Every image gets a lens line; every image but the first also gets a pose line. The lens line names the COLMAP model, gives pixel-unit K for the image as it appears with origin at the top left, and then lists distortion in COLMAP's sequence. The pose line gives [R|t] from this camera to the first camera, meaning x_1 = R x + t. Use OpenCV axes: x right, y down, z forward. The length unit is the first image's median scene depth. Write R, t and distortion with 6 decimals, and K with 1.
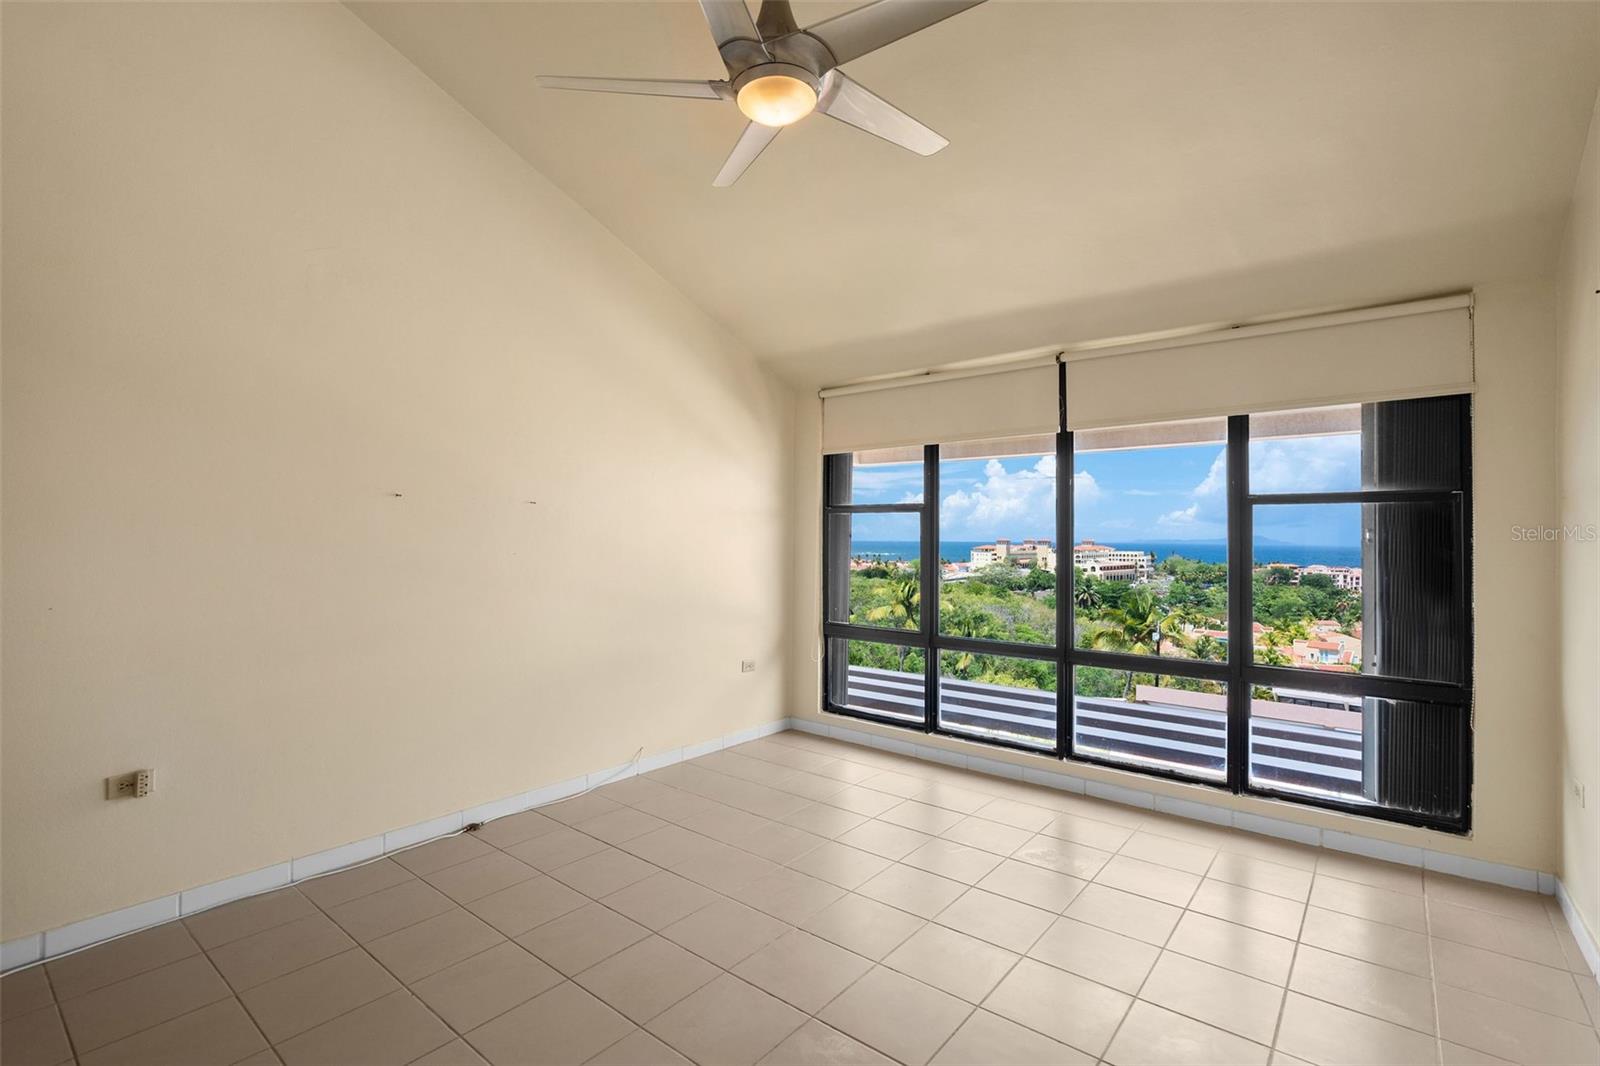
lens RADIAL K [[736.2, 0, 789.3], [0, 736.2, 529.4], [0, 0, 1]] dist [0.000134, 0.000345]
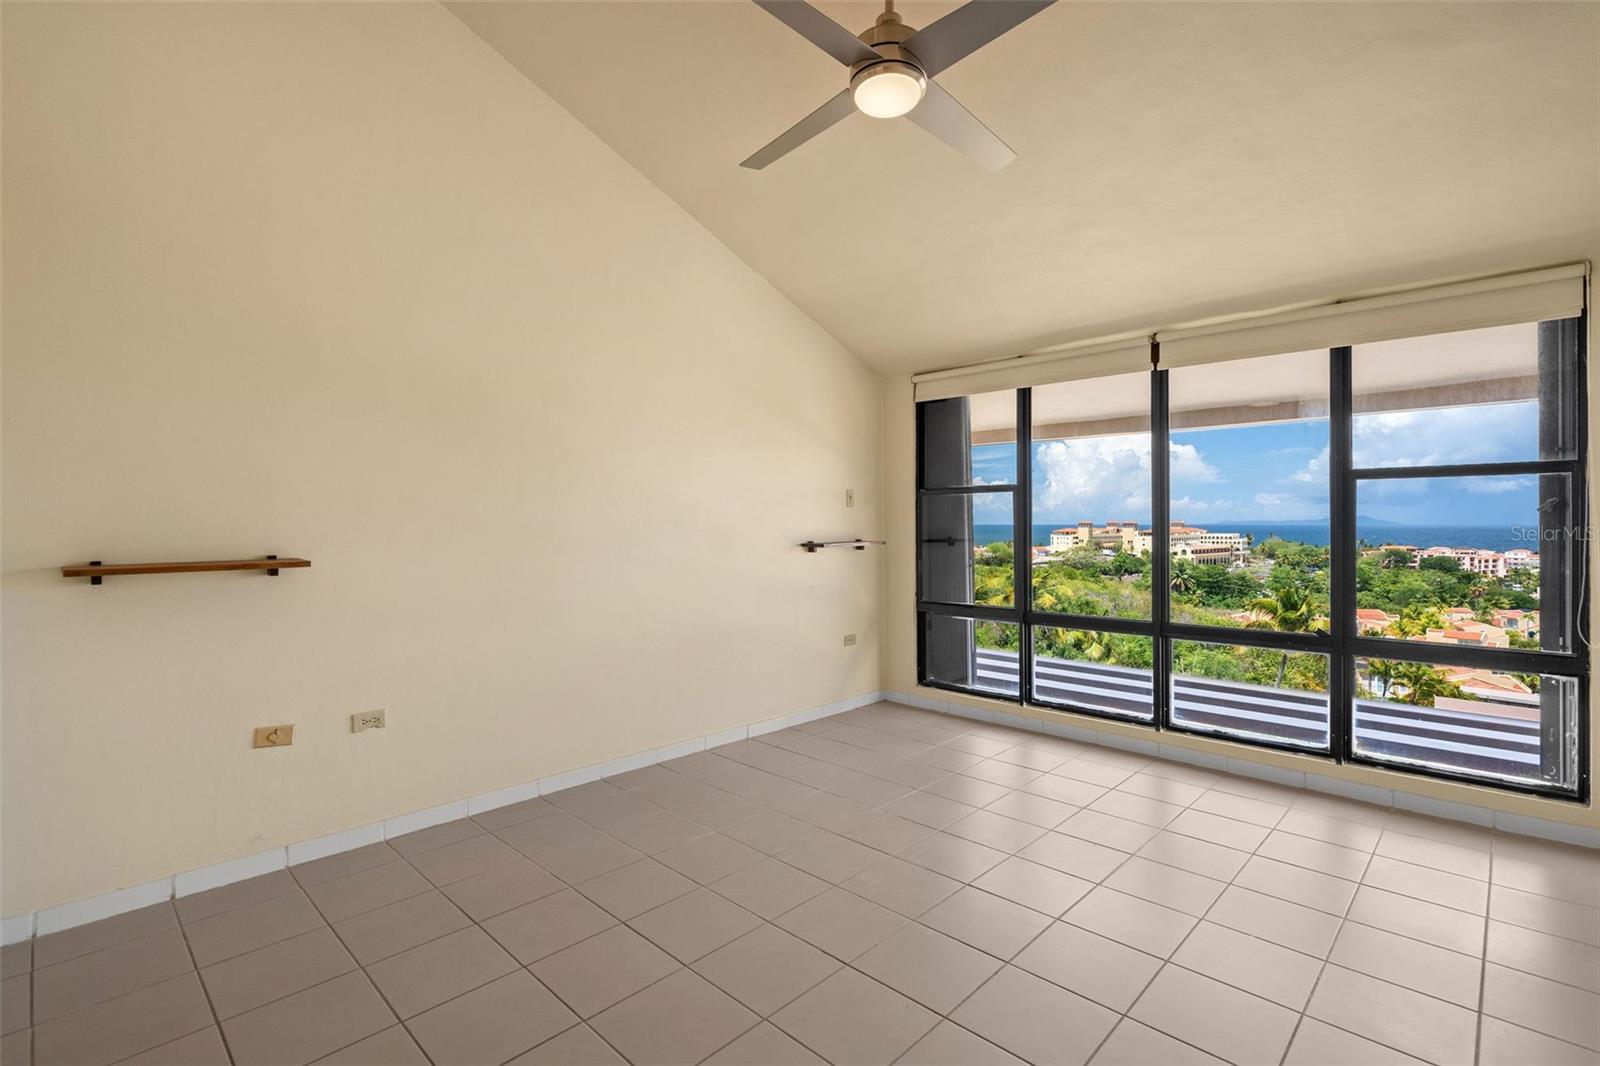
lens RADIAL K [[747.7, 0, 792.9], [0, 747.7, 525.6], [0, 0, 1]] dist [0.002716, 0.000234]
pose [[0.995925, -0.009523, -0.089685, -0.037655], [0.010864, 0.999836, 0.014482, 0.004466], [0.089532, -0.015397, 0.995865, -0.073874]]
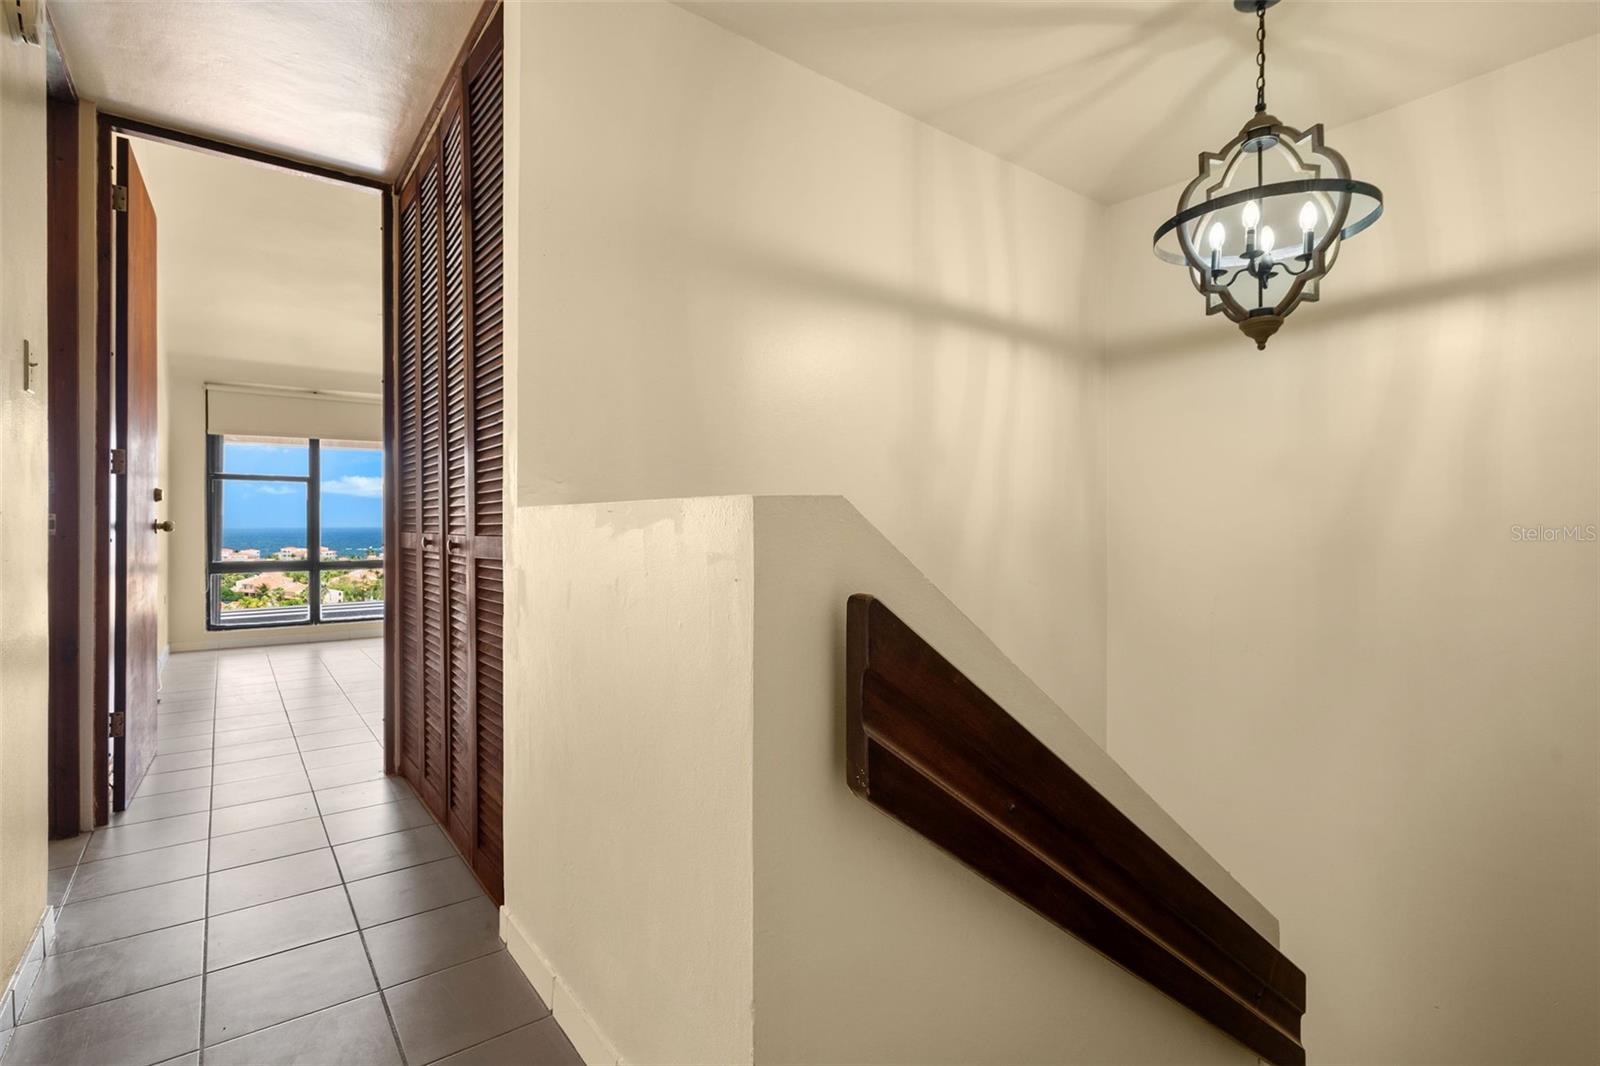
lens RADIAL K [[748.5, 0, 794.0], [0, 748.5, 525.5], [0, 0, 1]] dist [-0.000237, -0.000067]
pose [[0.232062, -0.008492, 0.972664, -1.099192], [-0.010975, 0.999875, 0.011348, 0.037586], [-0.972639, -0.013308, 0.231940, -0.342477]]
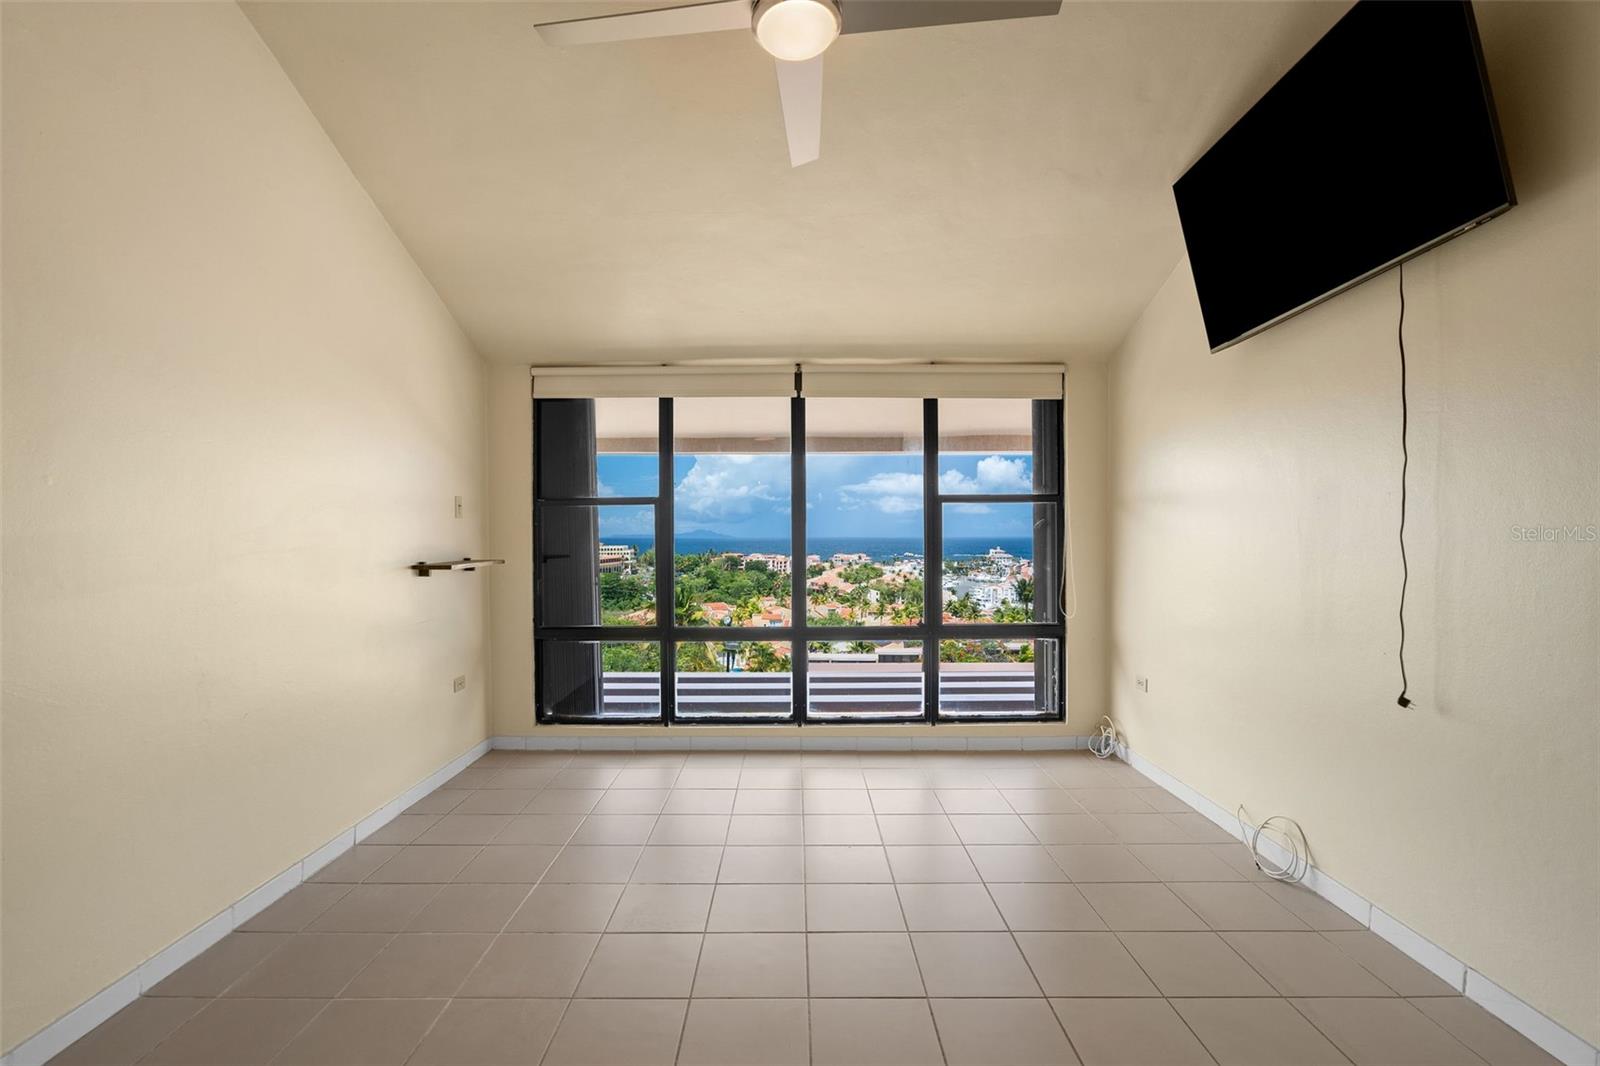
lens RADIAL K [[719.9, 0, 800.0], [0, 719.9, 533.0], [0, 0, 1]] dist [-0.005080, -0.000045]
pose [[0.776534, -0.009746, 0.630000, -0.282597], [0.003670, 0.999933, 0.010945, 0.003940], [-0.630065, -0.006187, 0.776518, 0.124875]]
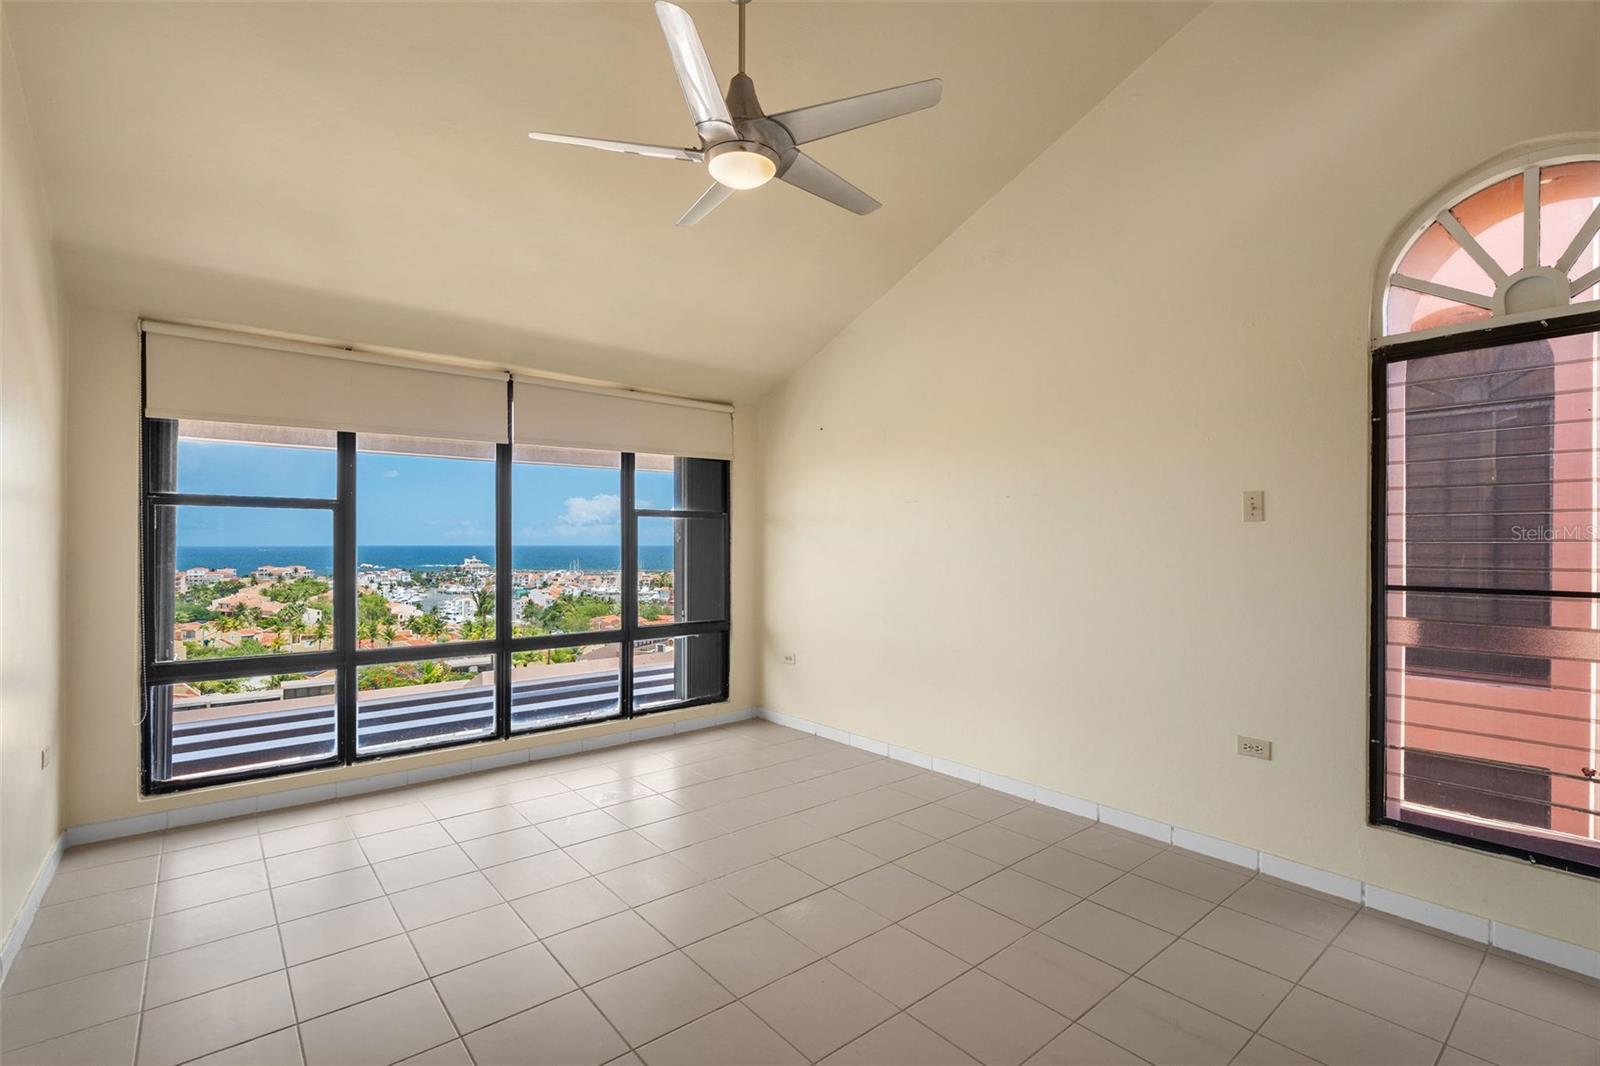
lens RADIAL K [[722.7, 0, 798.4], [0, 722.7, 539.3], [0, 0, 1]] dist [-0.007349, 0.000748]
pose [[0.189993, -0.002643, 0.981782, -0.534975], [-0.010730, 0.999931, 0.004769, 0.001169], [-0.981727, -0.011441, 0.189951, 0.318592]]
